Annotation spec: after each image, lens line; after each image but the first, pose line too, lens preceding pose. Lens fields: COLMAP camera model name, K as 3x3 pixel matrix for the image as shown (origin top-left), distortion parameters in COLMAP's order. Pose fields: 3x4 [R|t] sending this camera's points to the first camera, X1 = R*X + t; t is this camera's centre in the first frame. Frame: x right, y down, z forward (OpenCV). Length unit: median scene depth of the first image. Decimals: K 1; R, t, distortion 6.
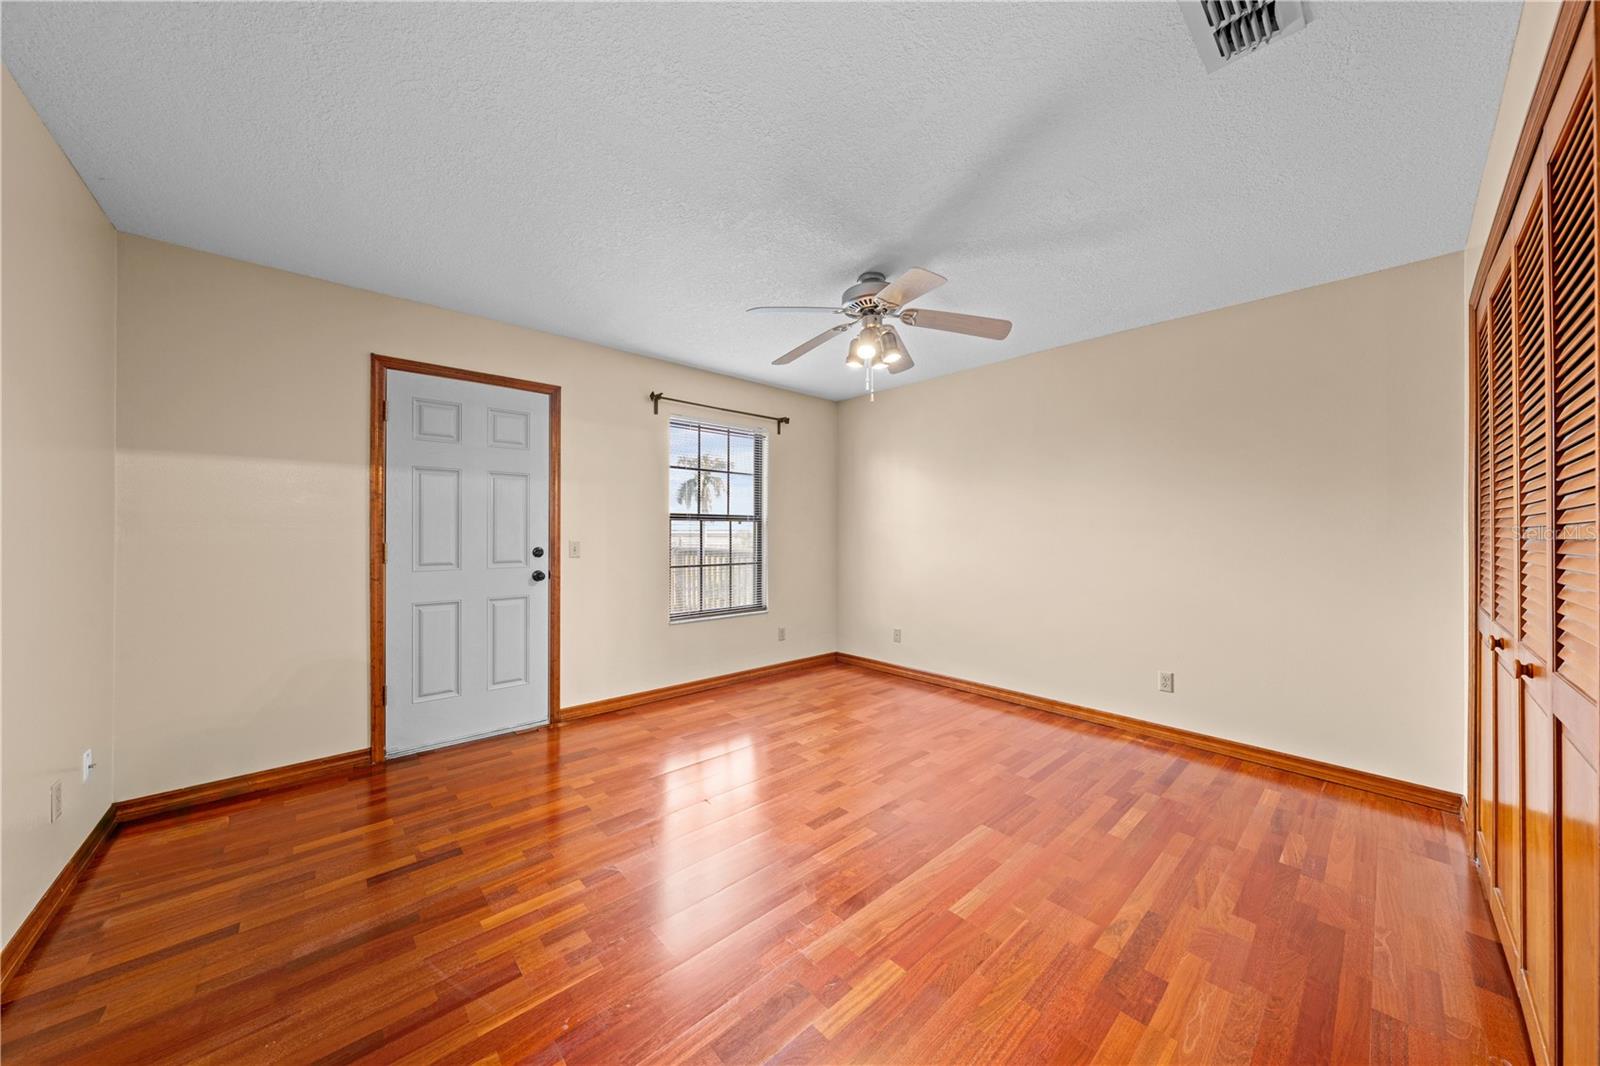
lens RADIAL K [[544.0, 0, 803.6], [0, 544.0, 528.6], [0, 0, 1]] dist [-0.002959, 0.000239]
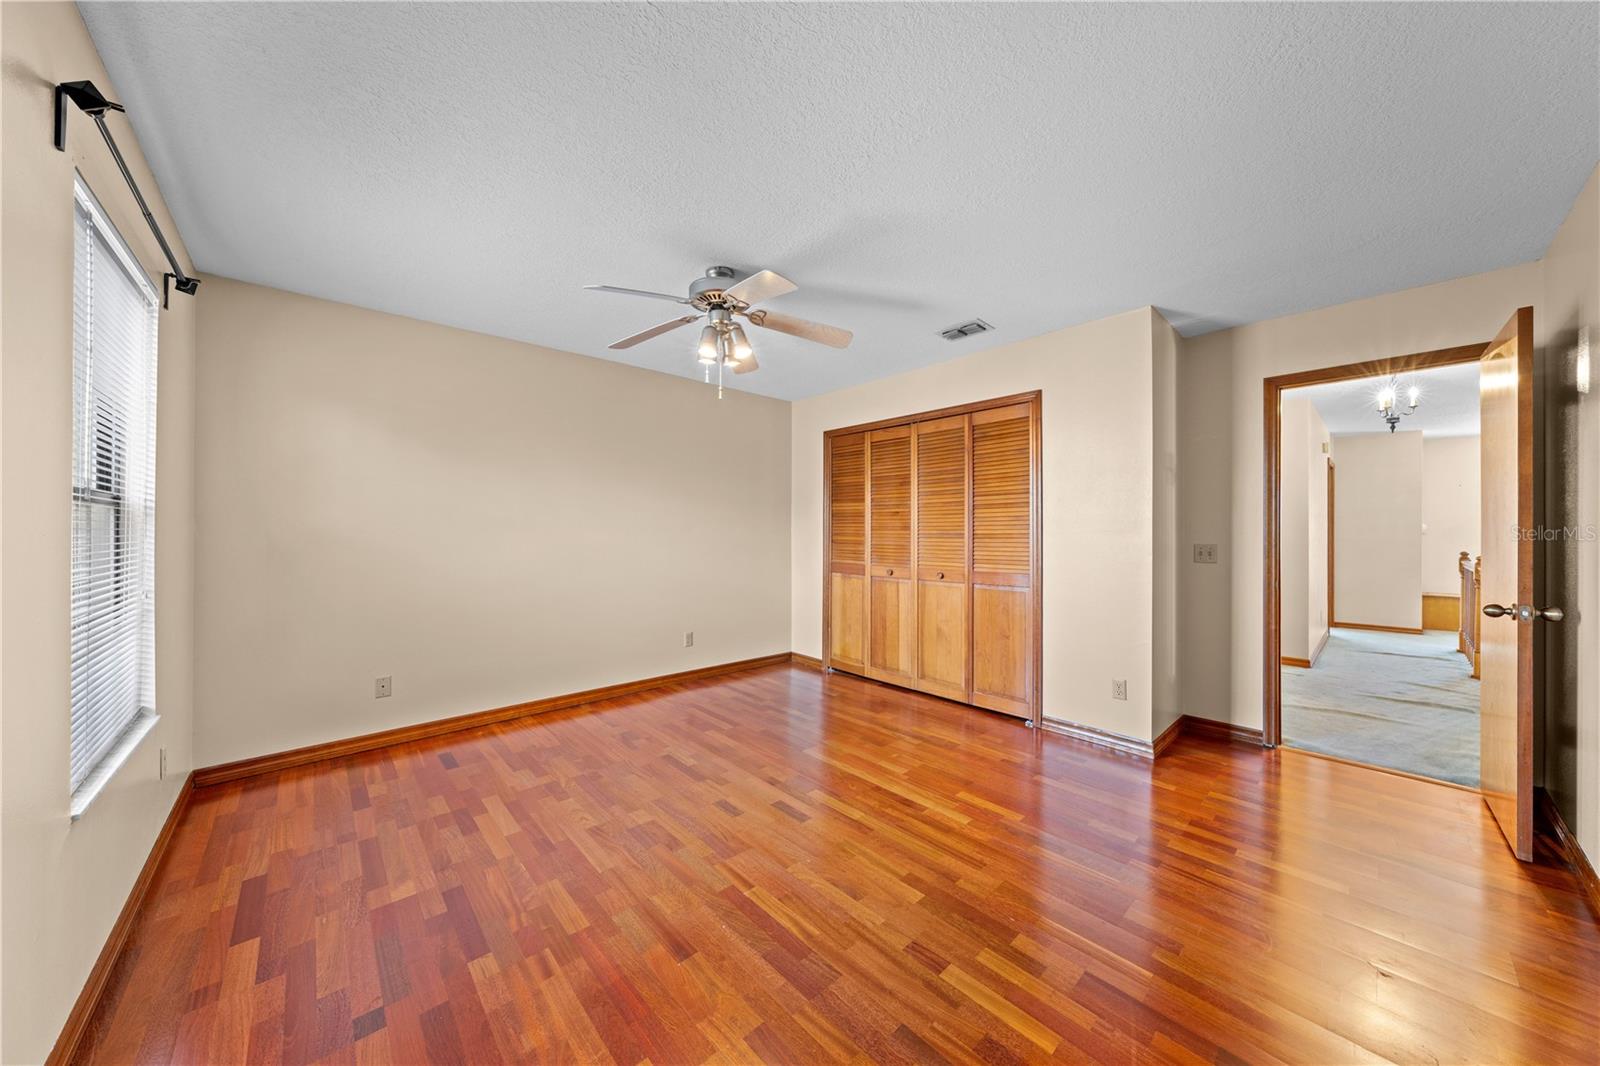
lens RADIAL K [[544.0, 0, 803.9], [0, 544.0, 526.0], [0, 0, 1]] dist [-0.002959, 0.000239]
pose [[-0.008999, 0.005917, 0.999942, -0.657516], [-0.007432, 0.999954, -0.005984, 0.001097], [-0.999932, -0.007485, -0.008955, 0.661582]]
